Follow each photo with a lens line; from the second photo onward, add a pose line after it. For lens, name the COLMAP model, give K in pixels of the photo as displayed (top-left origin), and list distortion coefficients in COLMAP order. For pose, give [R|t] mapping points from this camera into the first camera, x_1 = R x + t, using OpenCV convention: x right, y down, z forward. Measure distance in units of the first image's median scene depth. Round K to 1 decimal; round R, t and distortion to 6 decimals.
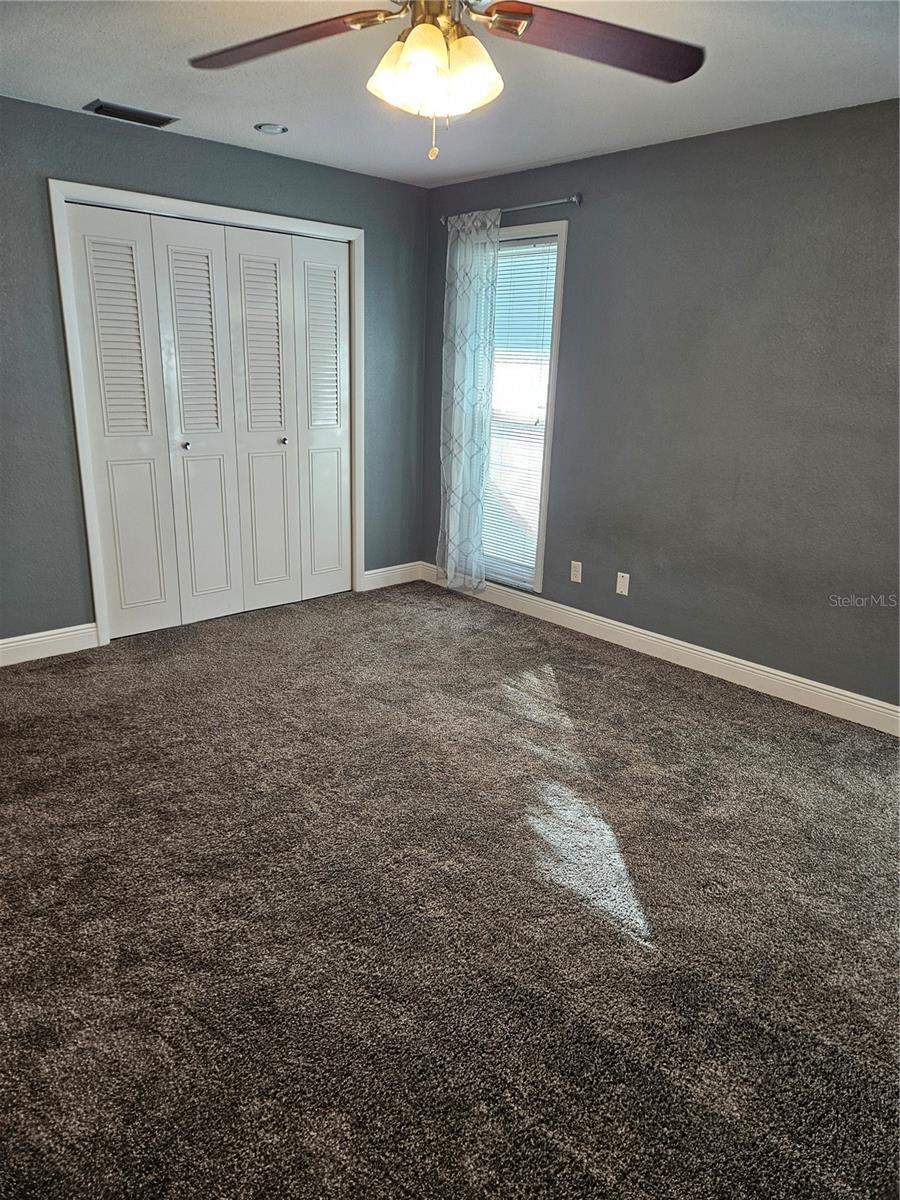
lens RADIAL K [[799.6, 0, 450.7], [0, 799.6, 603.1], [0, 0, 1]] dist [0.067727, -0.049013]
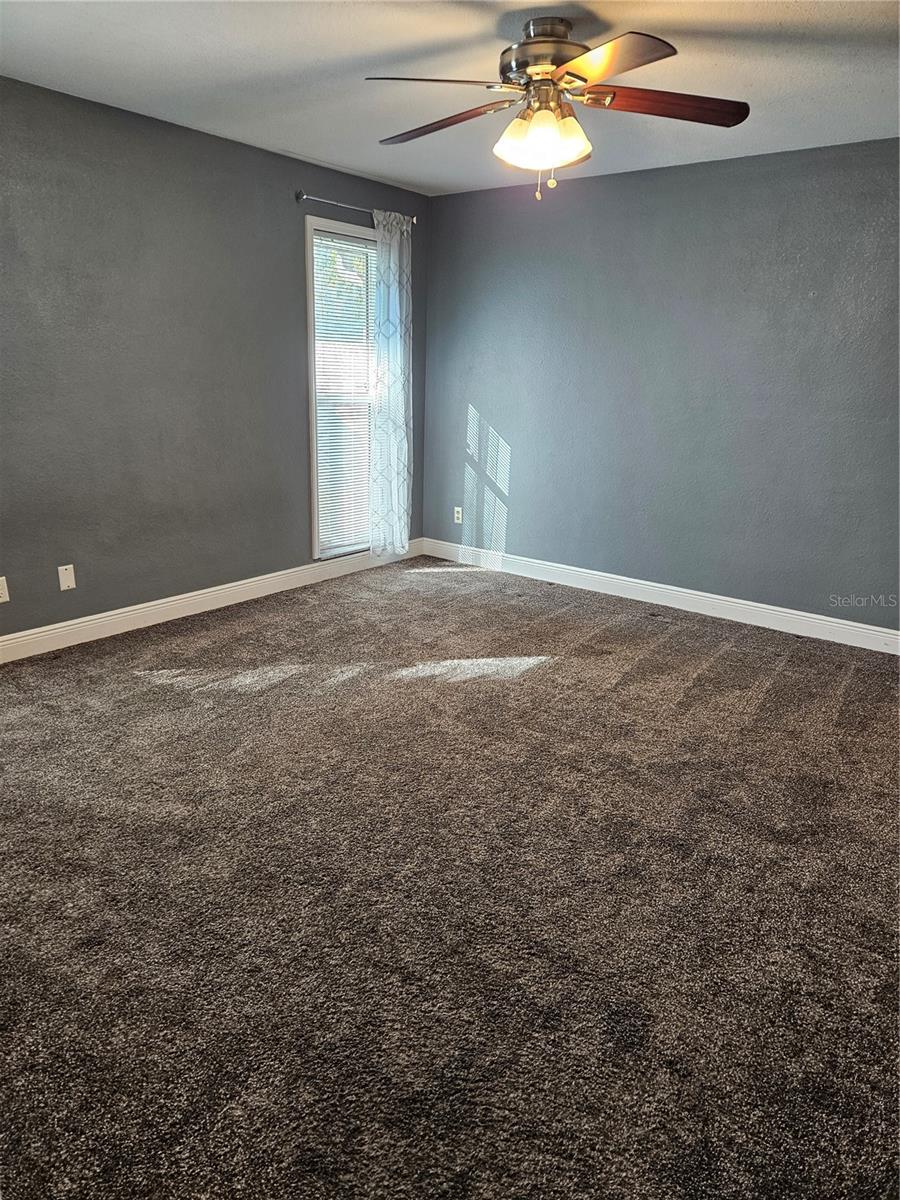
lens RADIAL K [[799.6, 0, 449.5], [0, 799.6, 597.8], [0, 0, 1]] dist [0.067727, -0.049013]
pose [[-0.160775, -0.316981, 0.934705, -1.095406], [0.256701, 0.901005, 0.349707, -0.325956], [-0.953025, 0.296164, -0.063490, 1.018804]]
